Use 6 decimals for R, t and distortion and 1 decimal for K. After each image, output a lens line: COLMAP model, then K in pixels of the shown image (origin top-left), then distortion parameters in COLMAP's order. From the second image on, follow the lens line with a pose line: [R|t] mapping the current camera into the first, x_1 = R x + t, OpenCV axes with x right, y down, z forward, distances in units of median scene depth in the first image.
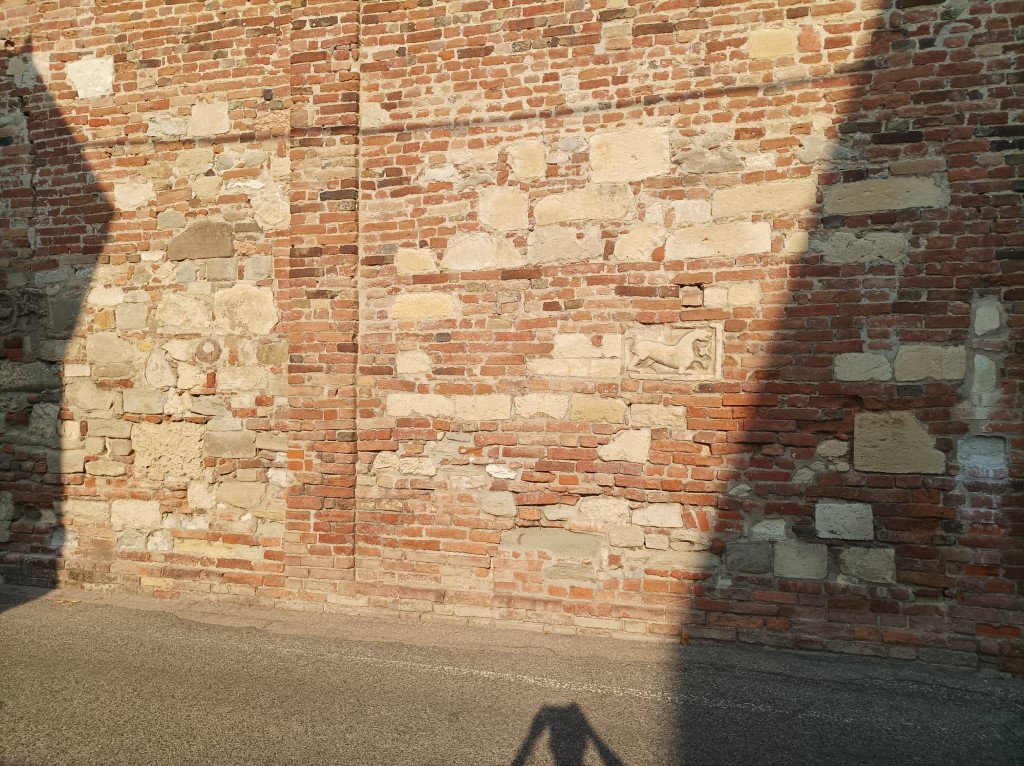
lens RADIAL K [[765.4, 0, 513.7], [0, 765.4, 386.1], [0, 0, 1]] dist [0.037534, -0.018540]
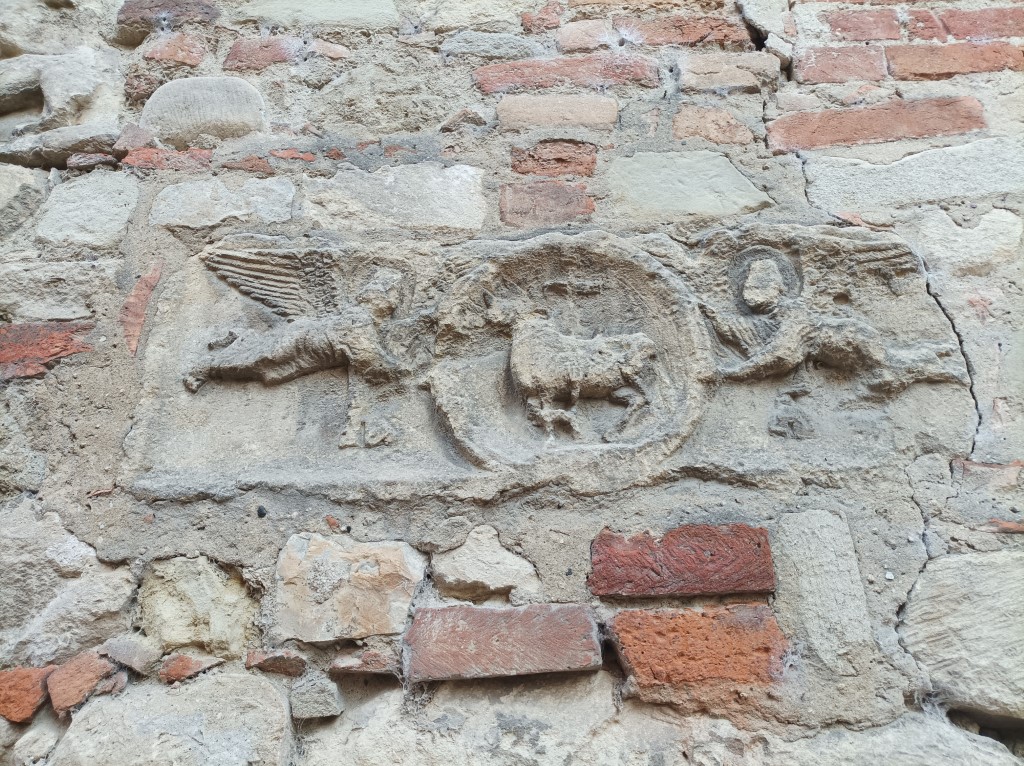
lens RADIAL K [[765.4, 0, 514.8], [0, 765.4, 381.1], [0, 0, 1]] dist [0.037534, -0.018540]
pose [[0.967434, 0.116707, 0.224613, -0.864429], [-0.008708, 0.902186, -0.431258, -0.032387], [-0.252974, 0.415258, 0.873822, 1.075556]]
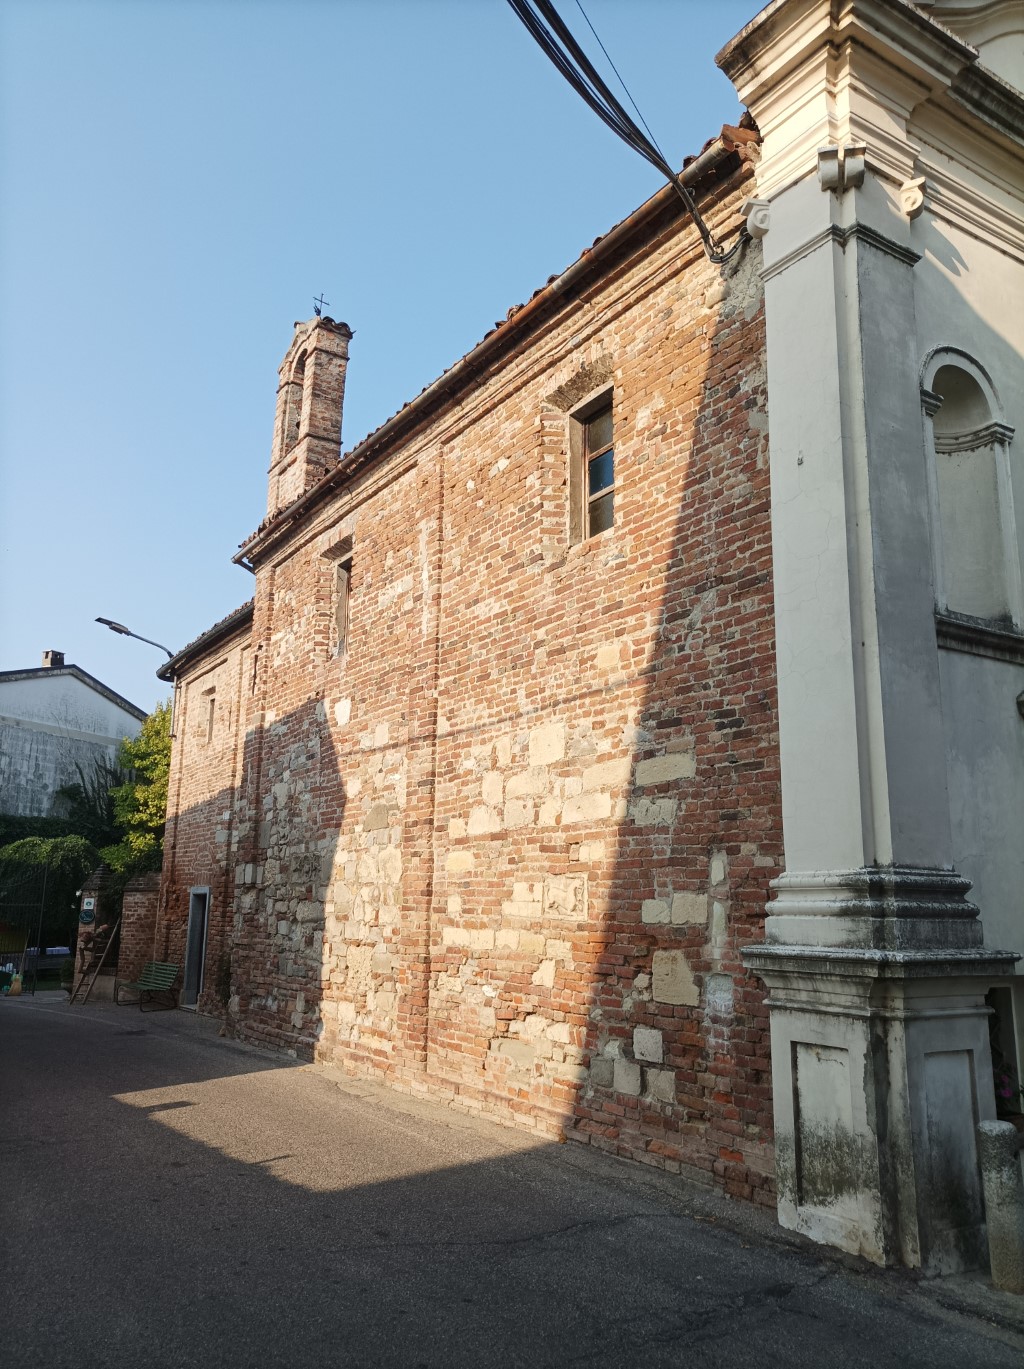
lens RADIAL K [[1023.3, 0, 511.7], [0, 1023.3, 688.8], [0, 0, 1]] dist [0.037534, -0.018540]
pose [[0.760610, -0.134108, -0.635206, 1.181892], [-0.000273, 0.978365, -0.206885, -0.029151], [0.649208, 0.157532, 0.744118, -0.349206]]
